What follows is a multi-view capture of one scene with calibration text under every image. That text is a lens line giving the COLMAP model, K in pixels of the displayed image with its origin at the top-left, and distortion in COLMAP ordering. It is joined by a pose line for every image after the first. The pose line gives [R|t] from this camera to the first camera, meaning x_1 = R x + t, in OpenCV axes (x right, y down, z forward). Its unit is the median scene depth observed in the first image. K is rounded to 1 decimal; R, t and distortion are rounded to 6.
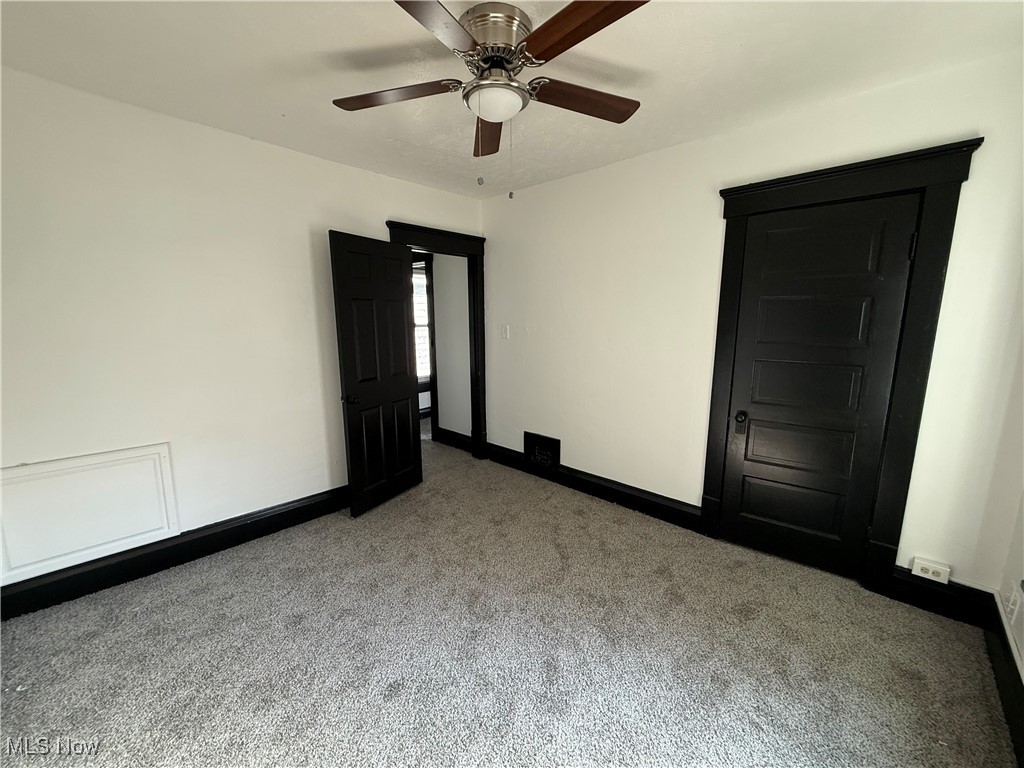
lens RADIAL K [[405.9, 0, 506.8], [0, 405.9, 385.3], [0, 0, 1]] dist [-0.003172, 0.000344]
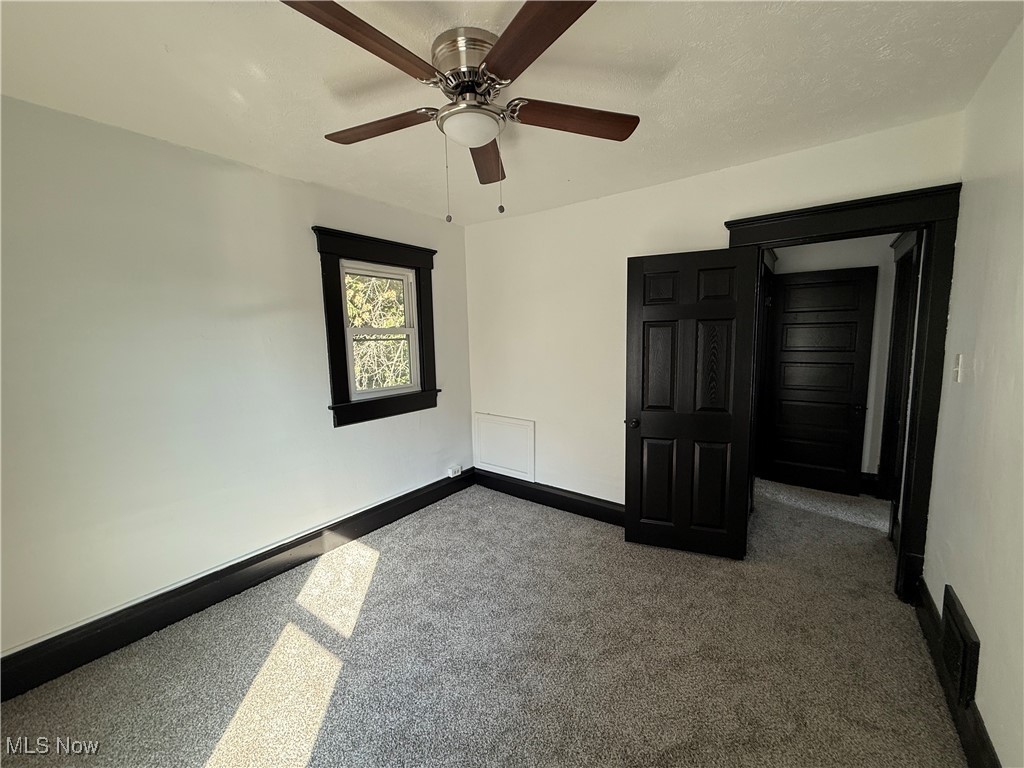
lens RADIAL K [[405.9, 0, 510.4], [0, 405.9, 383.1], [0, 0, 1]] dist [-0.003172, 0.000344]
pose [[0.113187, 0.112898, -0.987139, 0.588796], [-0.142640, 0.985078, 0.096307, -0.122363], [0.983282, 0.129905, 0.127602, 0.604379]]
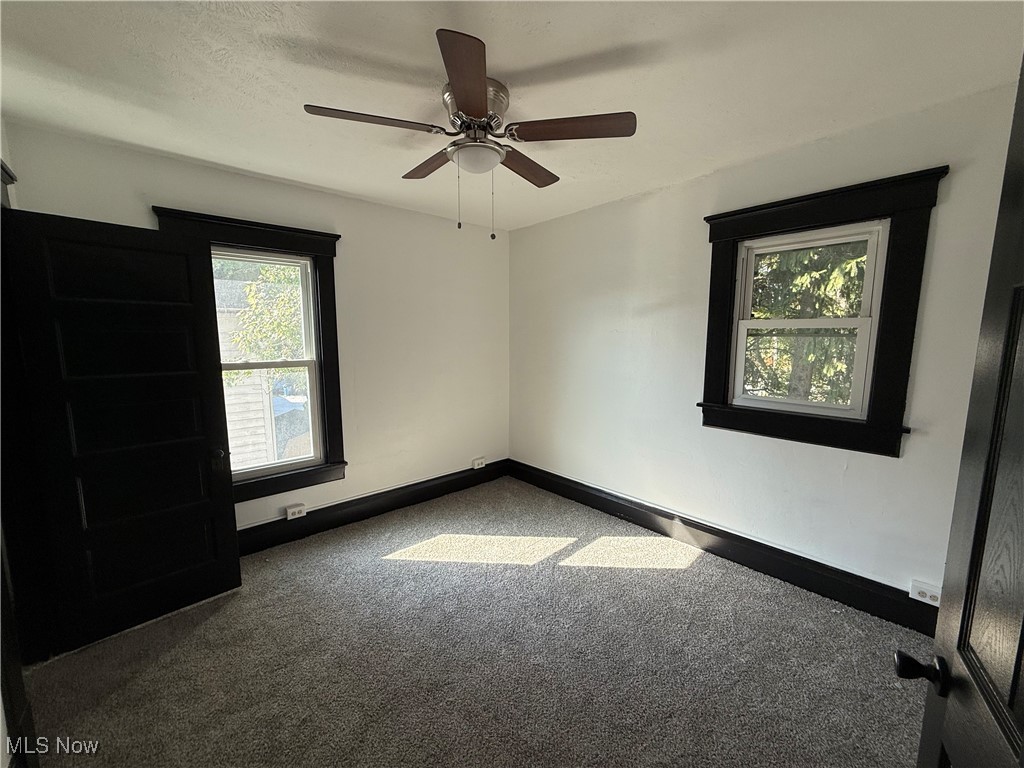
lens RADIAL K [[405.9, 0, 510.0], [0, 405.9, 383.8], [0, 0, 1]] dist [-0.003172, 0.000344]
pose [[-0.995228, 0.000282, 0.097575, -0.134326], [0.028195, 0.958169, 0.284812, -0.249118], [-0.093413, 0.286204, -0.953604, 1.309145]]
